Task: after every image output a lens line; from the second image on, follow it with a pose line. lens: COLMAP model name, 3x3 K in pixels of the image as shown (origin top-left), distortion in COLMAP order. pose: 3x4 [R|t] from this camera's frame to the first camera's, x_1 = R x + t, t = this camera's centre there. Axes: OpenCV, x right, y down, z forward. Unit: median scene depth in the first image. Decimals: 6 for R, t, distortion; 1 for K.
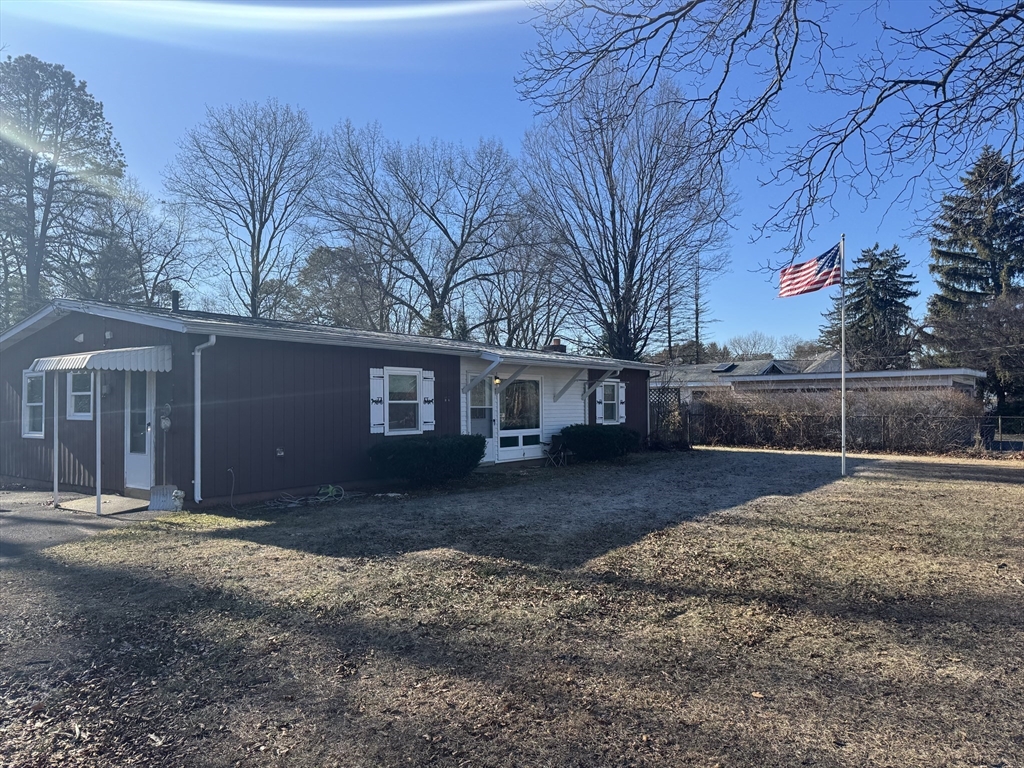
lens RADIAL K [[728.5, 0, 512.0], [0, 728.5, 384.0], [0, 0, 1]] dist [0.113944, -0.145485]
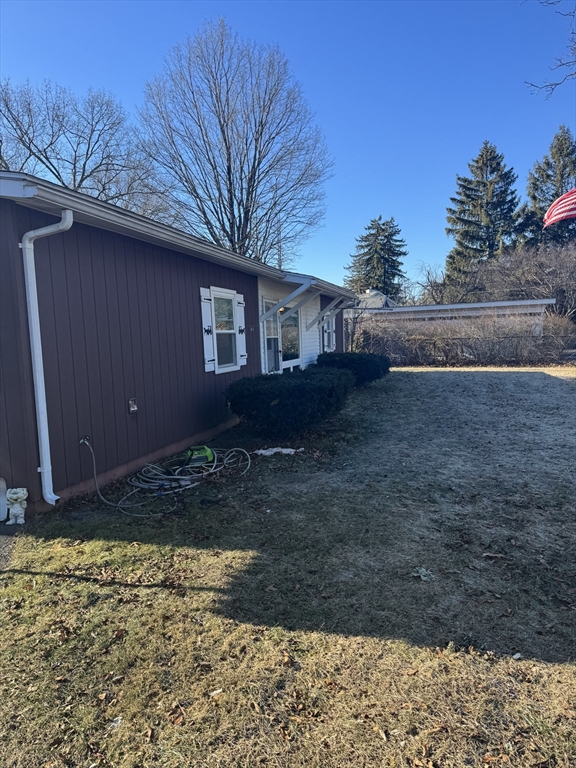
lens RADIAL K [[546.4, 0, 288.0], [0, 546.4, 384.0], [0, 0, 1]] dist [0.113944, -0.145485]
pose [[0.938158, -0.052971, 0.342130, -0.150582], [0.013807, 0.993164, 0.115909, 0.006451], [-0.345931, -0.104017, 0.932476, 0.203207]]
